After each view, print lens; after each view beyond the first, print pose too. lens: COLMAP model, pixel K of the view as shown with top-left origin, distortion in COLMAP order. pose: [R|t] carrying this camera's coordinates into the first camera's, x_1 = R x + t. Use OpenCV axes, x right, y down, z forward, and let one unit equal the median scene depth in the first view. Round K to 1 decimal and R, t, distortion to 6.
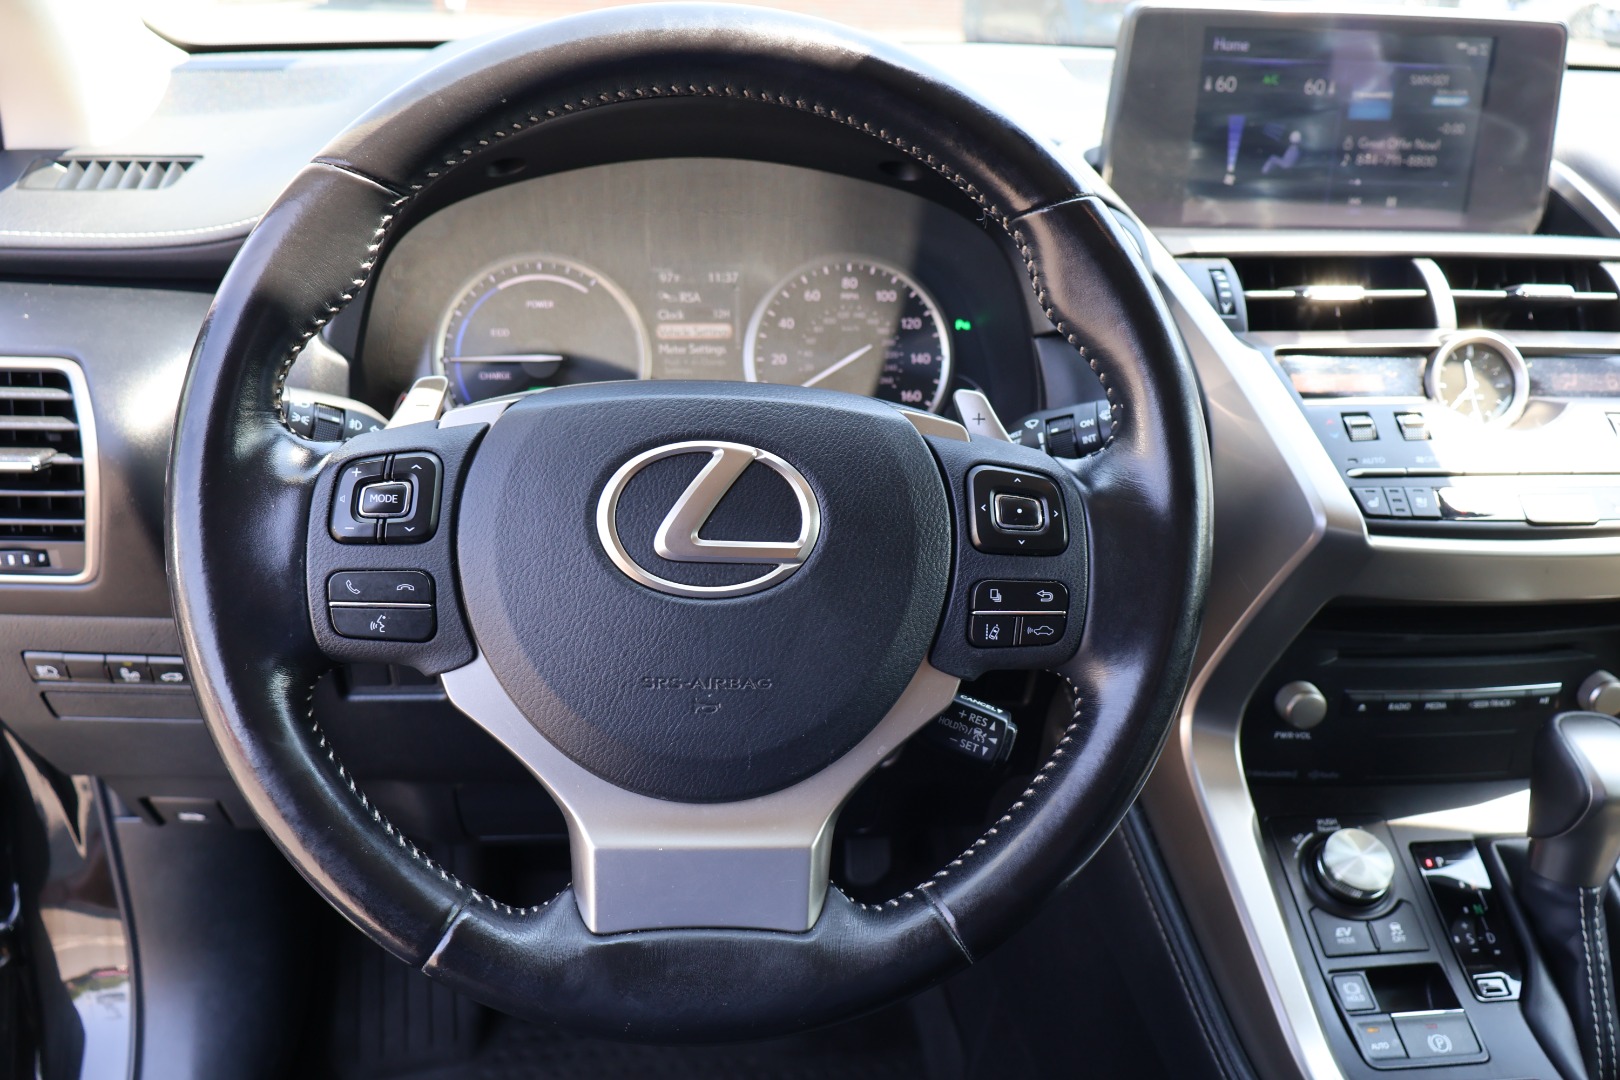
lens RADIAL K [[1378.8, 0, 818.2], [0, 1378.8, 547.4], [0, 0, 1]] dist [0.012301, 0.002008]
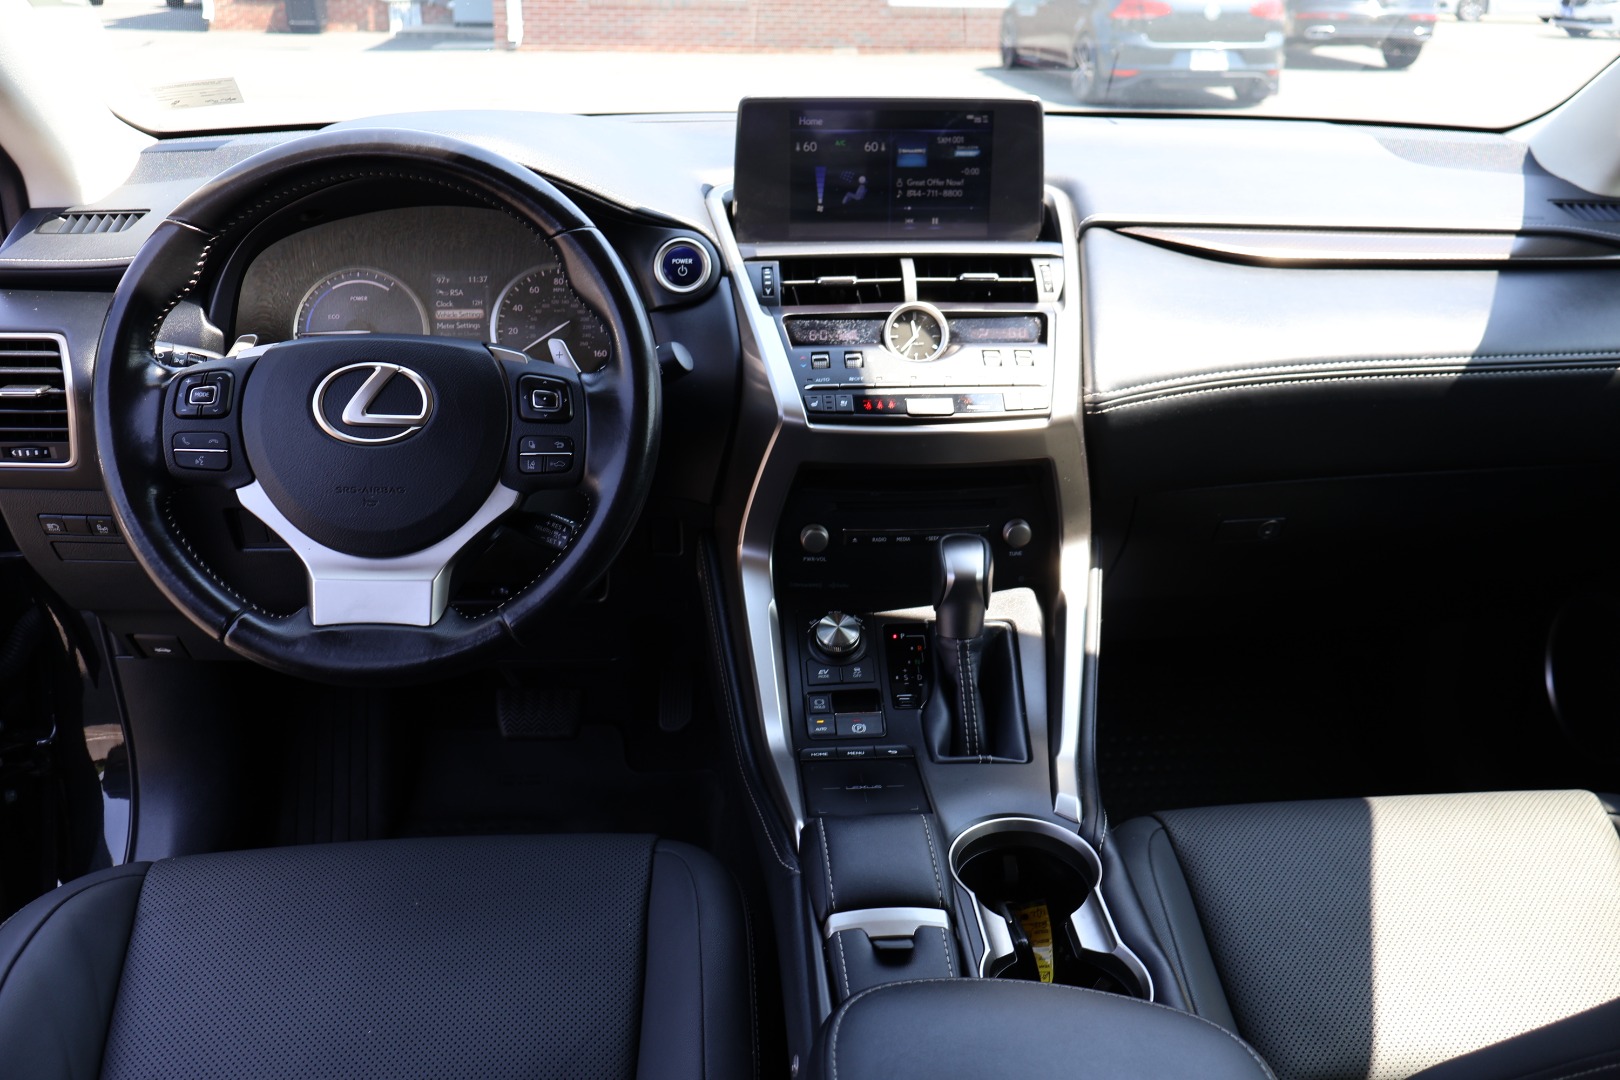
lens RADIAL K [[1378.8, 0, 817.0], [0, 1378.8, 546.1], [0, 0, 1]] dist [0.012301, 0.002008]
pose [[0.998433, -0.009932, -0.055072, 0.488434], [0.009333, 0.999895, -0.011126, 0.156179], [0.055176, 0.010594, 0.998420, -0.656350]]
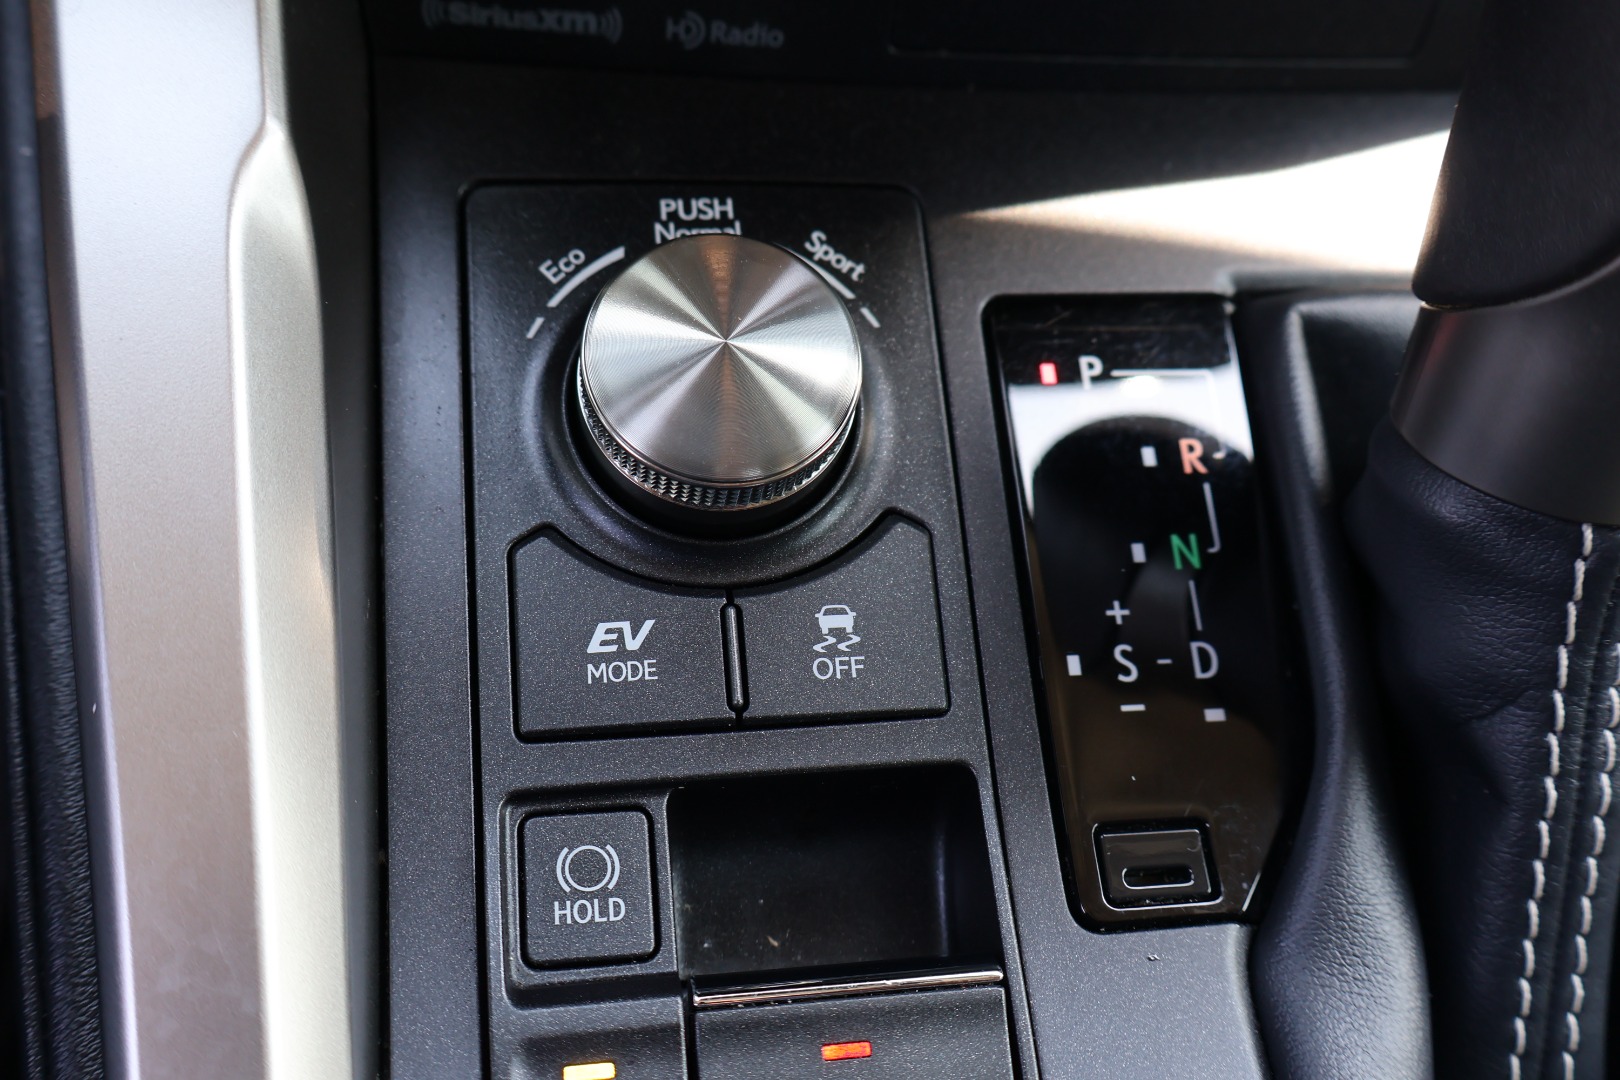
lens RADIAL K [[1619.2, 0, 813.5], [0, 1619.2, 537.6], [0, 0, 1]] dist [0.026676, 0.000000]
pose [[0.997410, 0.031152, 0.064829, 0.417183], [-0.052260, 0.933169, 0.355619, 0.163831], [-0.049418, -0.358086, 0.932380, 0.771752]]
